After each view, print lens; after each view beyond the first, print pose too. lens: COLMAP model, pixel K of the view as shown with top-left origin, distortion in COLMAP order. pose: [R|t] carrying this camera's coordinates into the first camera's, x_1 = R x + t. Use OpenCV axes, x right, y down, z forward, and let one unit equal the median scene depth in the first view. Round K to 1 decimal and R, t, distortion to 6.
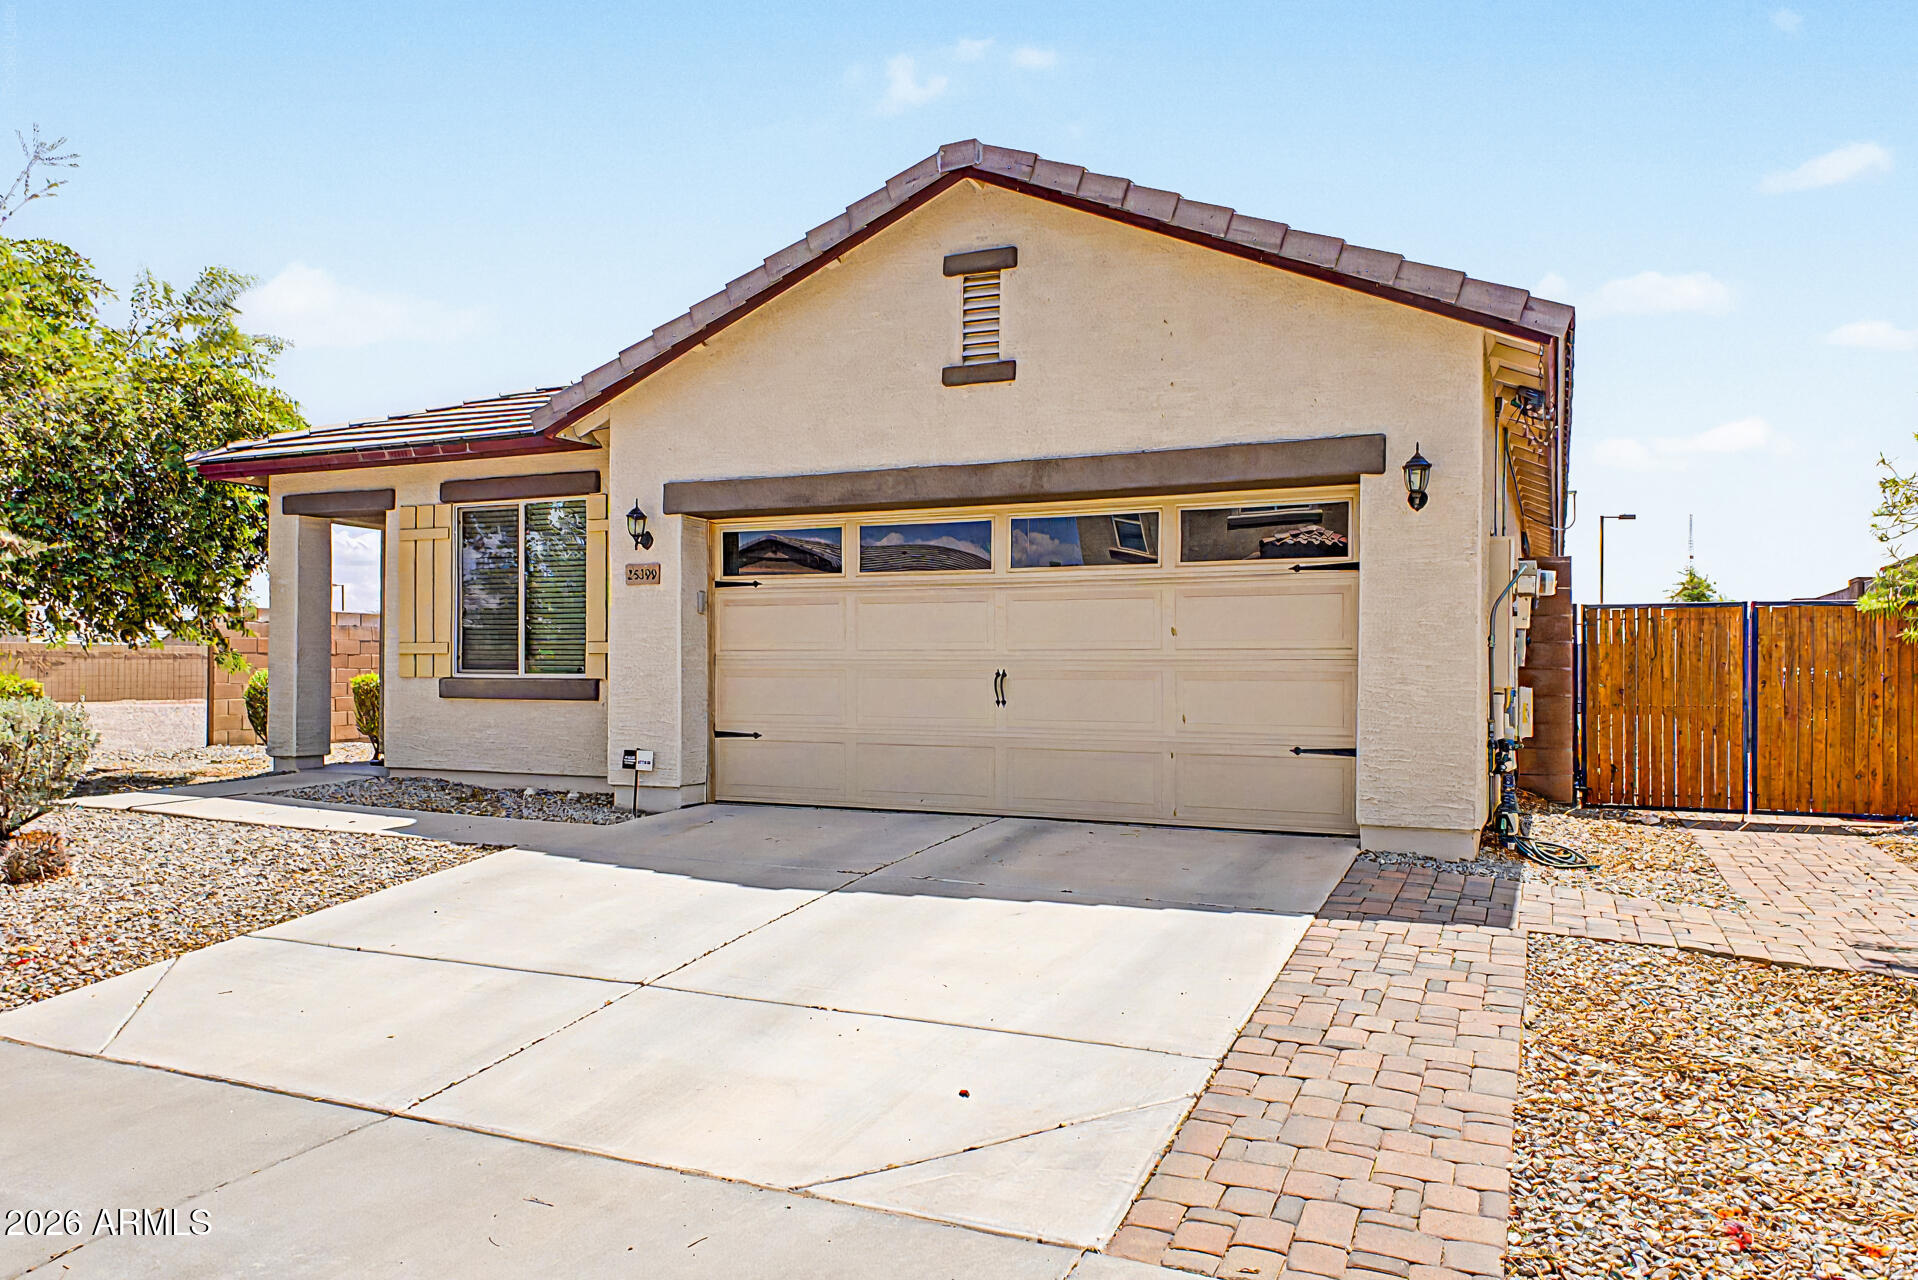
lens RADIAL K [[755.5, 0, 960.1], [0, 755.5, 634.3], [0, 0, 1]] dist [0.017392, -0.005195]
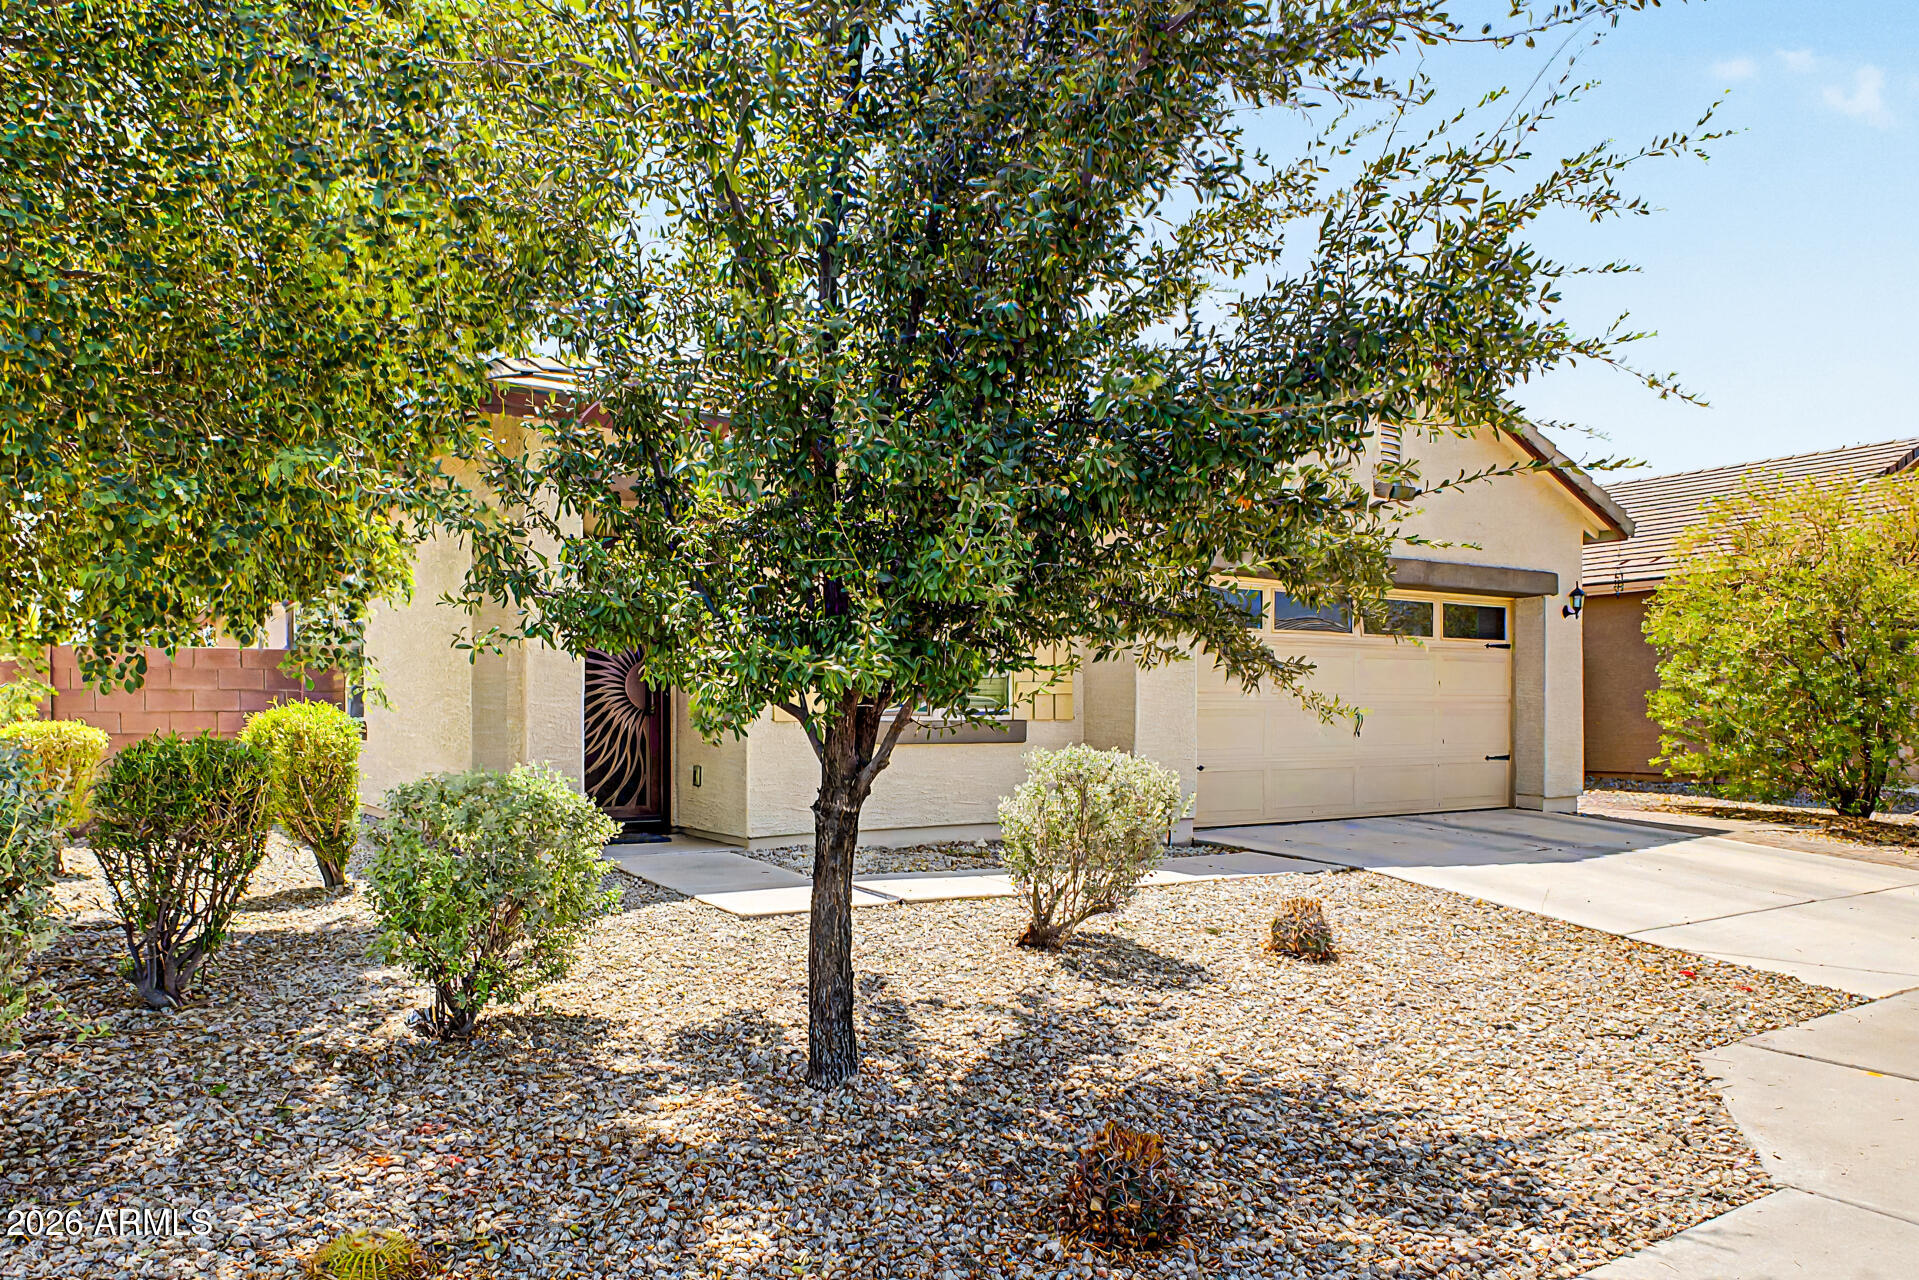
lens RADIAL K [[721.1, 0, 959.1], [0, 721.1, 685.4], [0, 0, 1]] dist [0.000036, -0.004254]
pose [[0.825721, 0.014403, 0.563896, -1.183999], [-0.019905, 0.999795, 0.003610, 0.012519], [-0.563728, -0.014205, 0.825838, 0.318847]]
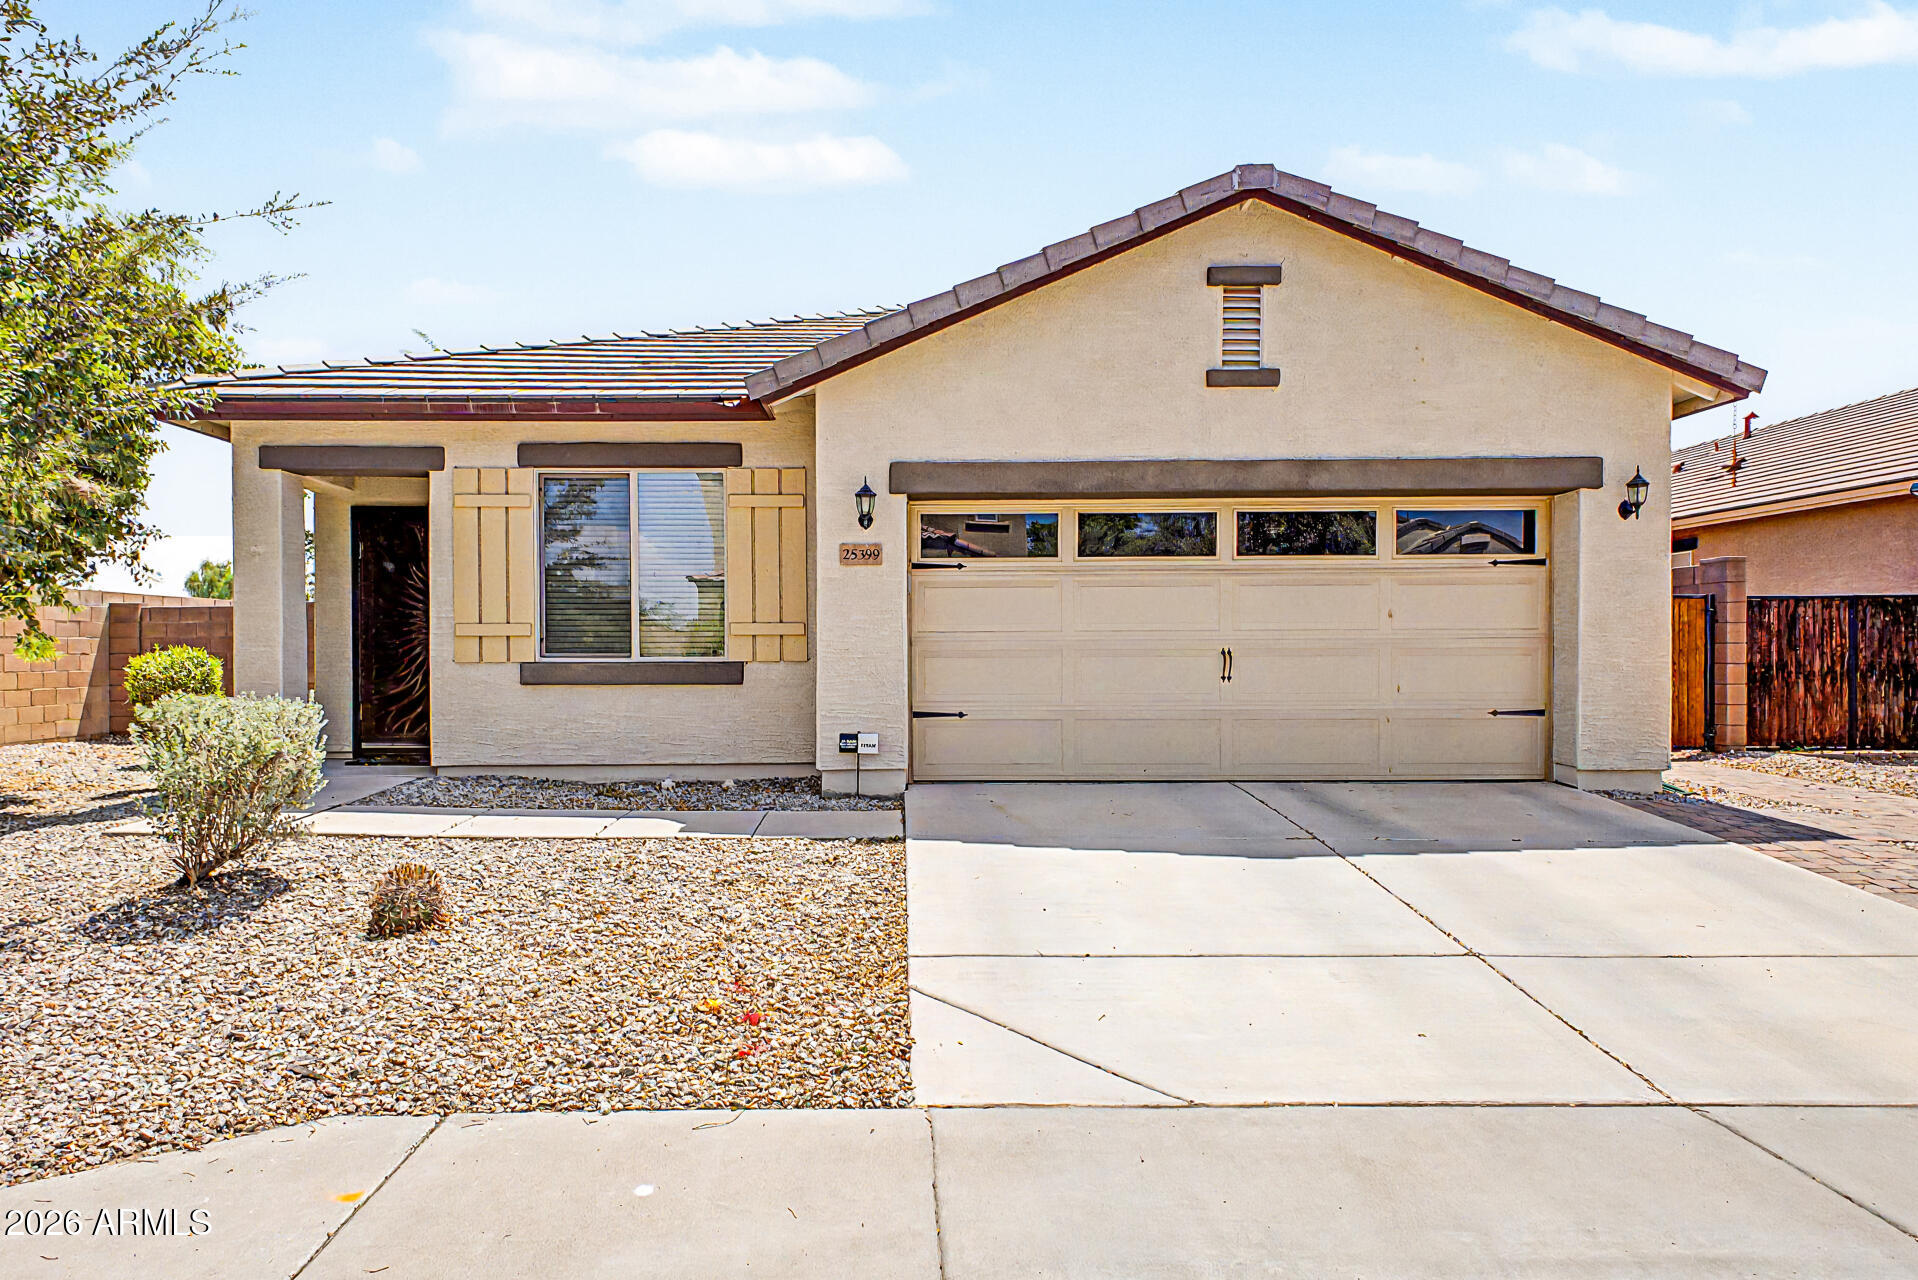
lens RADIAL K [[684.3, 0, 892.5], [0, 684.3, 626.0], [0, 0, 1]] dist [0.031332, -0.013345]
pose [[0.965697, 0.002285, 0.259662, -0.679777], [-0.004101, 0.999971, 0.006453, 0.009524], [-0.259639, -0.007296, 0.965678, 0.152151]]
